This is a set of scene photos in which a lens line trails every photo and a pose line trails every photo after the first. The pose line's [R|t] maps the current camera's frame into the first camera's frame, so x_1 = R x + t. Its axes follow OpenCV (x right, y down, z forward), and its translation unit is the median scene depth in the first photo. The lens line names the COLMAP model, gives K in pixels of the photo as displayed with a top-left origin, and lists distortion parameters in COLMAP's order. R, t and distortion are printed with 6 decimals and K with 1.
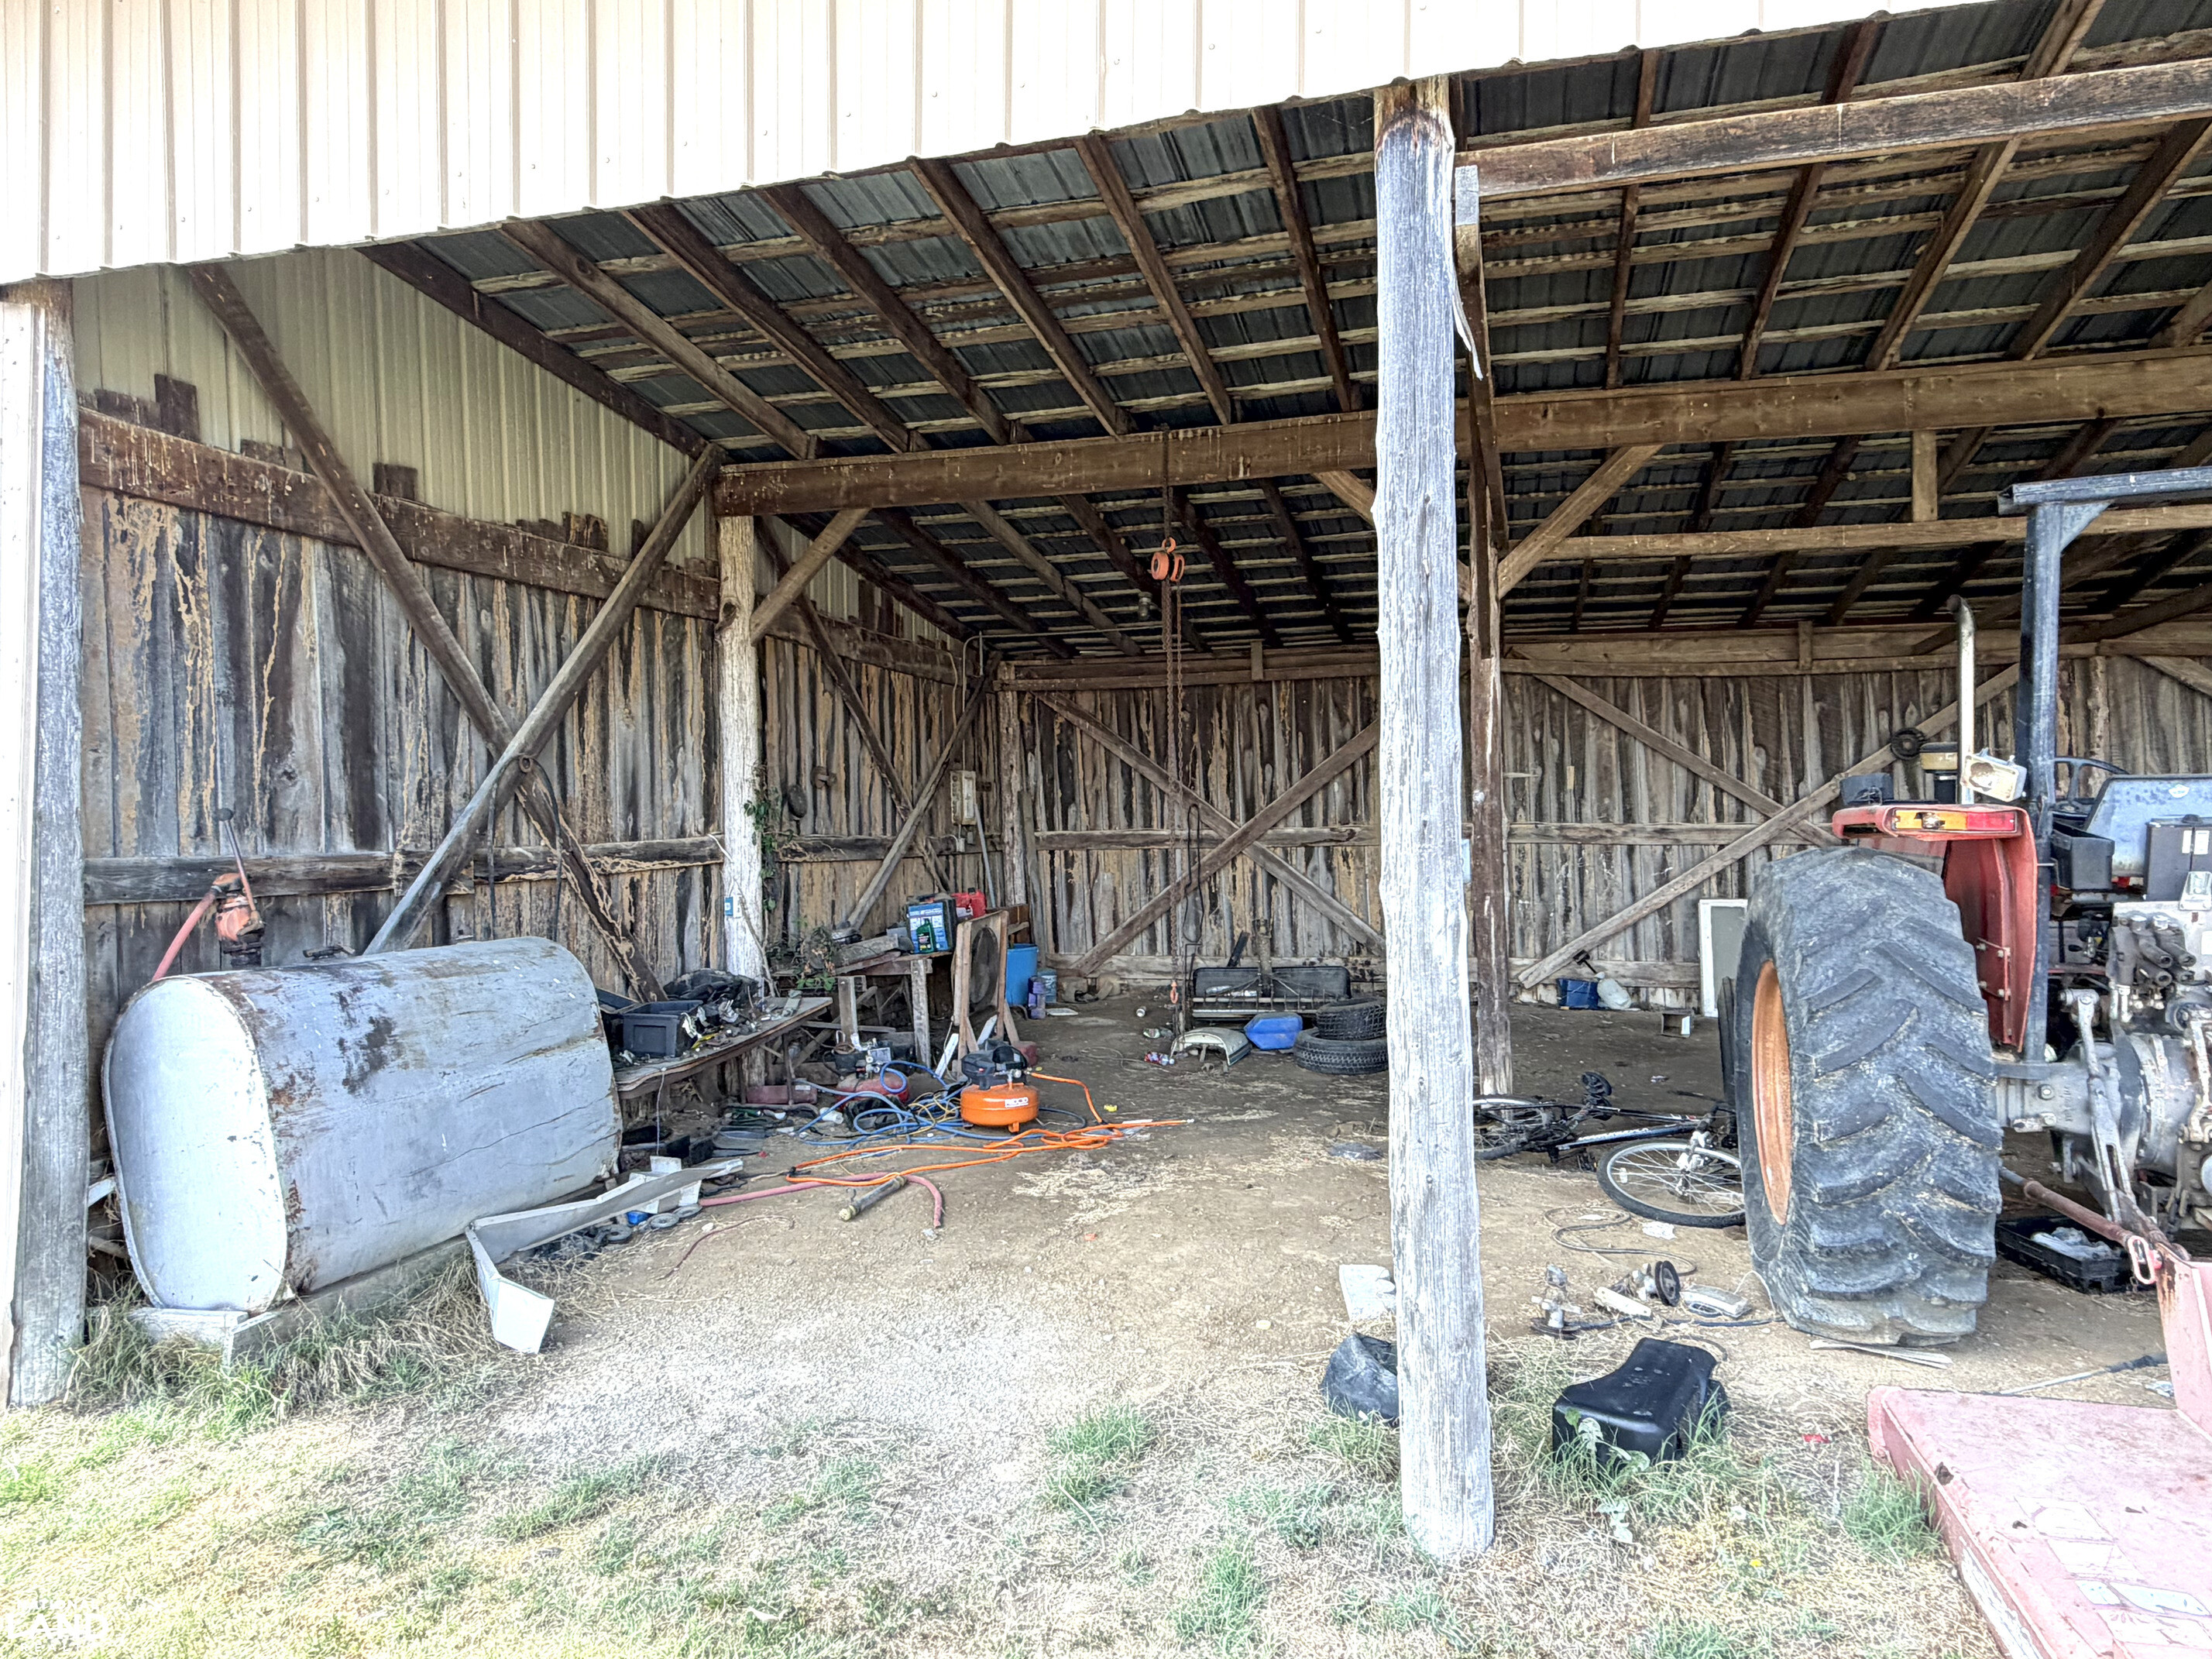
lens RADIAL K [[1442.2, 0, 1106.0], [0, 1442.2, 829.5], [0, 0, 1]] dist [0.021176, 0.000577]
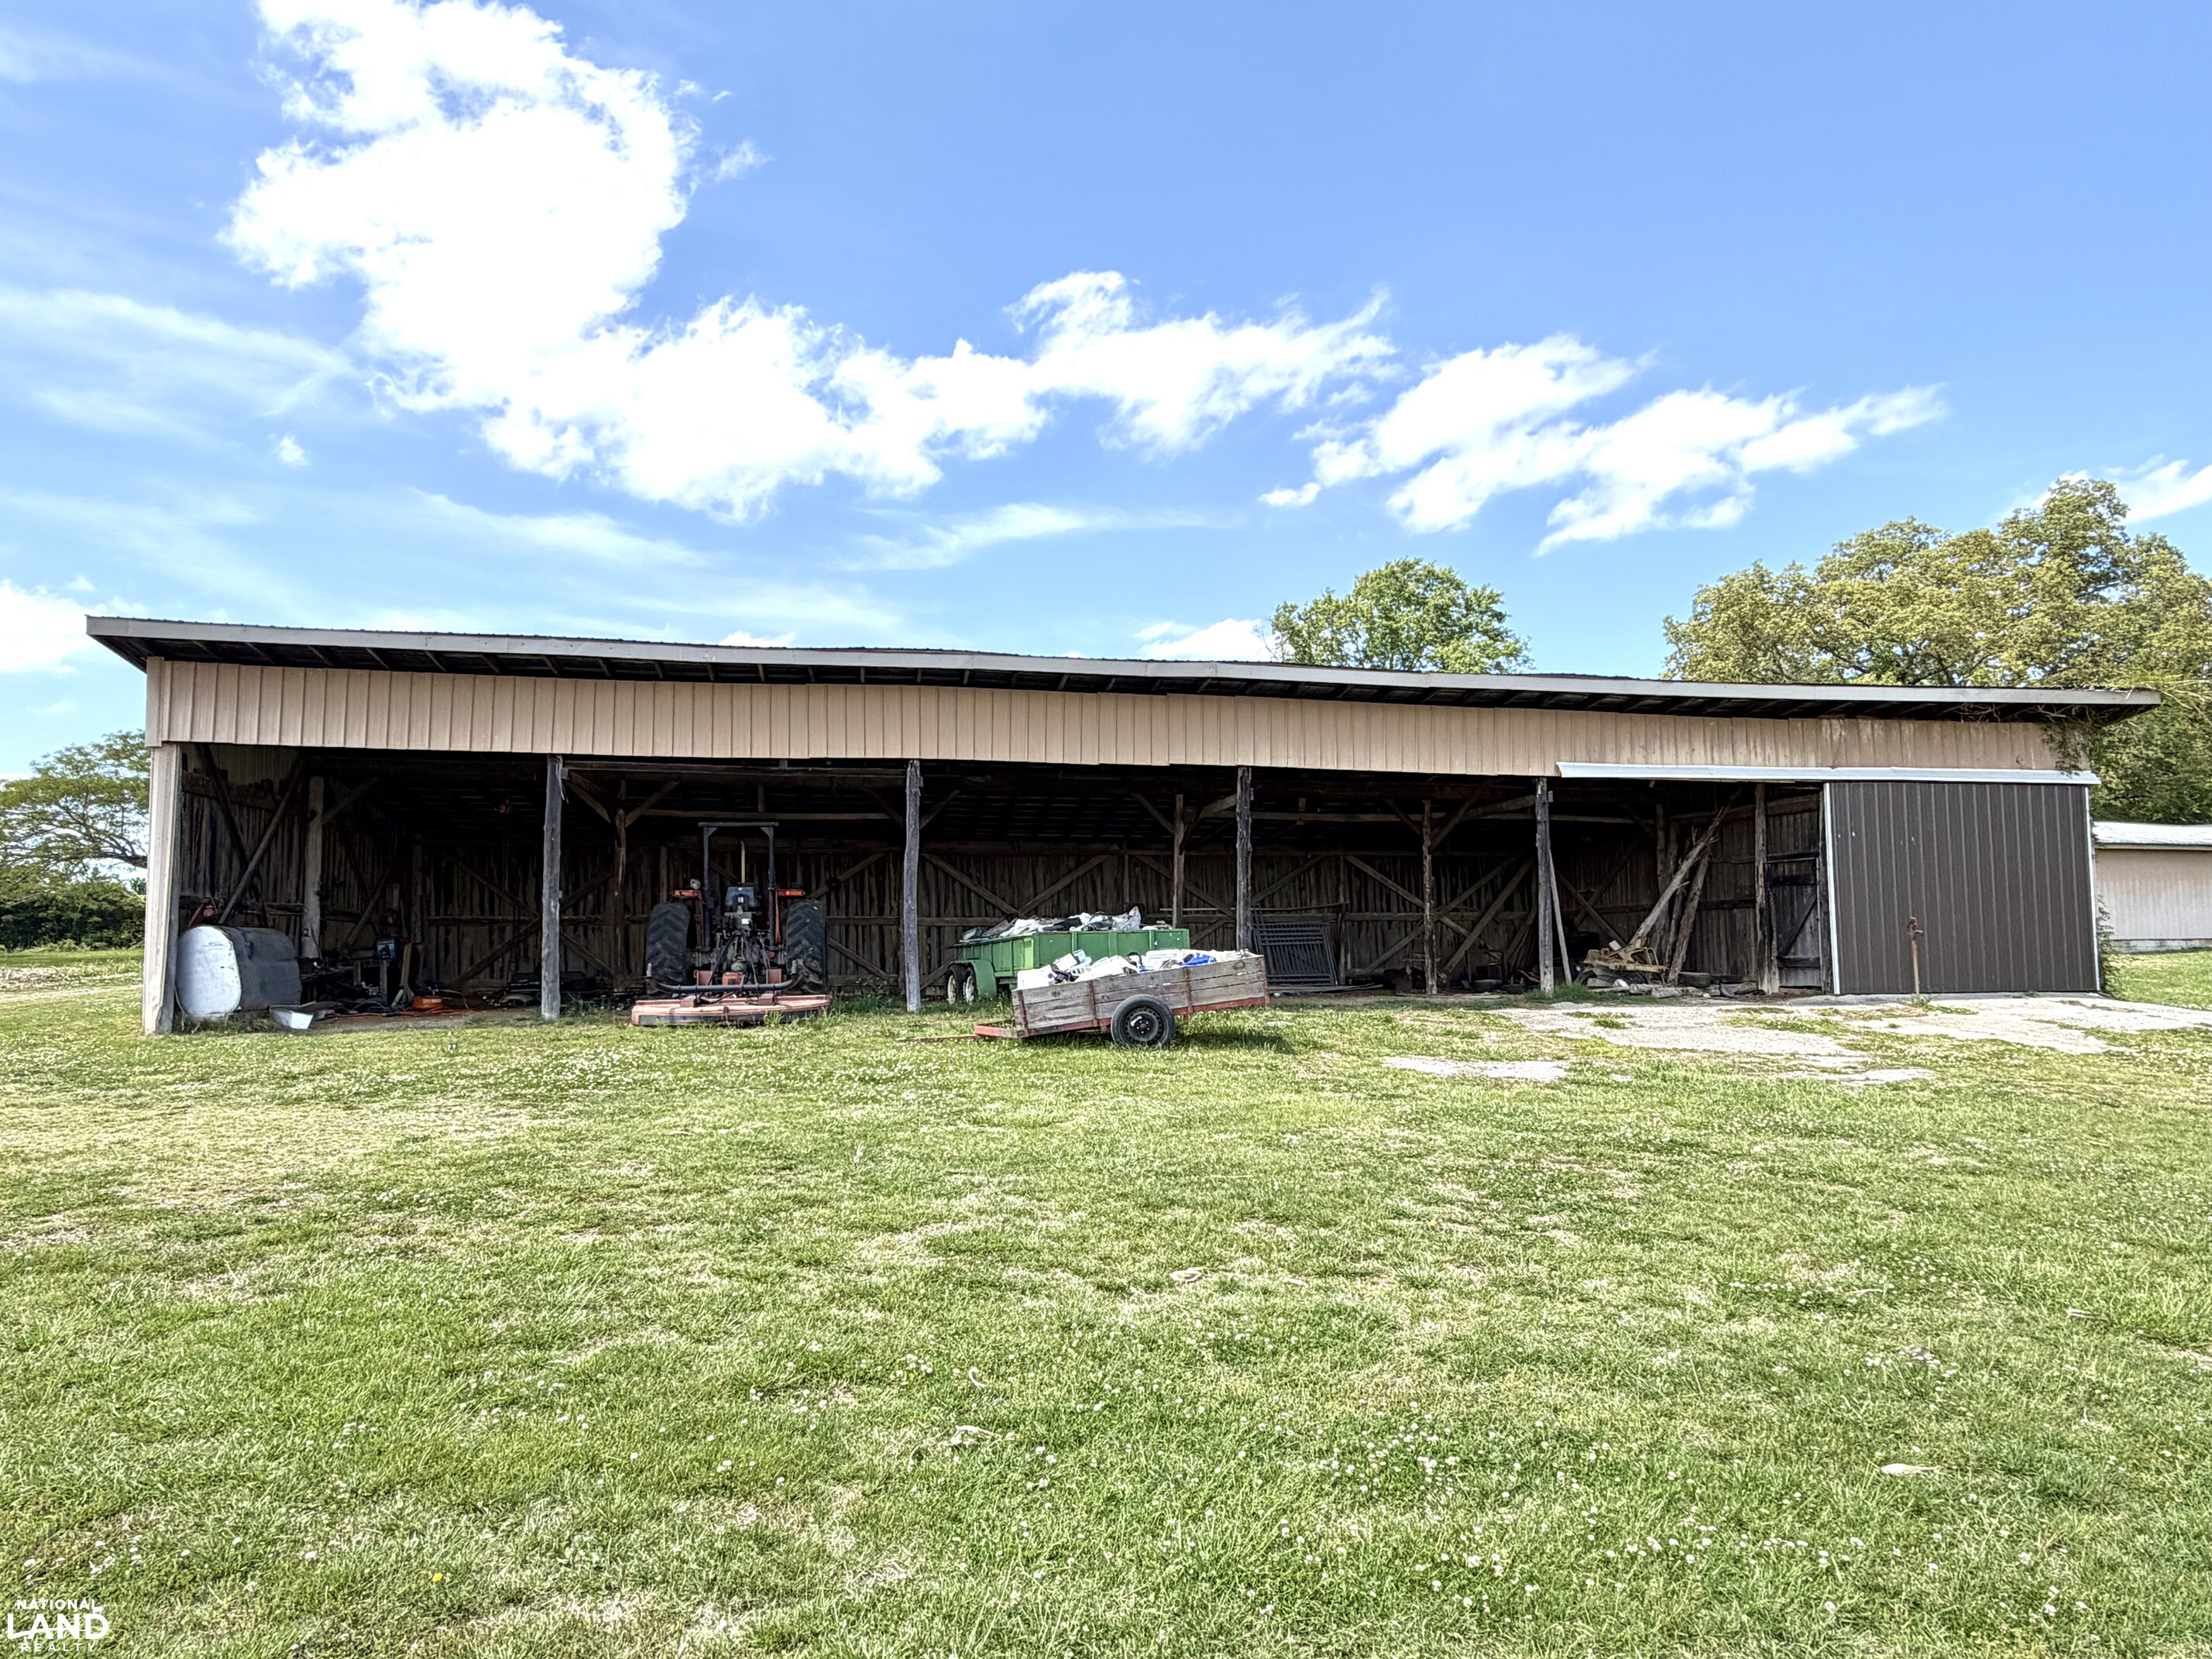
lens RADIAL K [[1442.2, 0, 1106.0], [0, 1442.2, 829.5], [0, 0, 1]] dist [0.021176, 0.000577]
pose [[0.908491, 0.045717, 0.415397, -0.056563], [-0.003750, 0.994850, -0.101288, 0.122976], [-0.417888, 0.090461, 0.903984, -1.811351]]
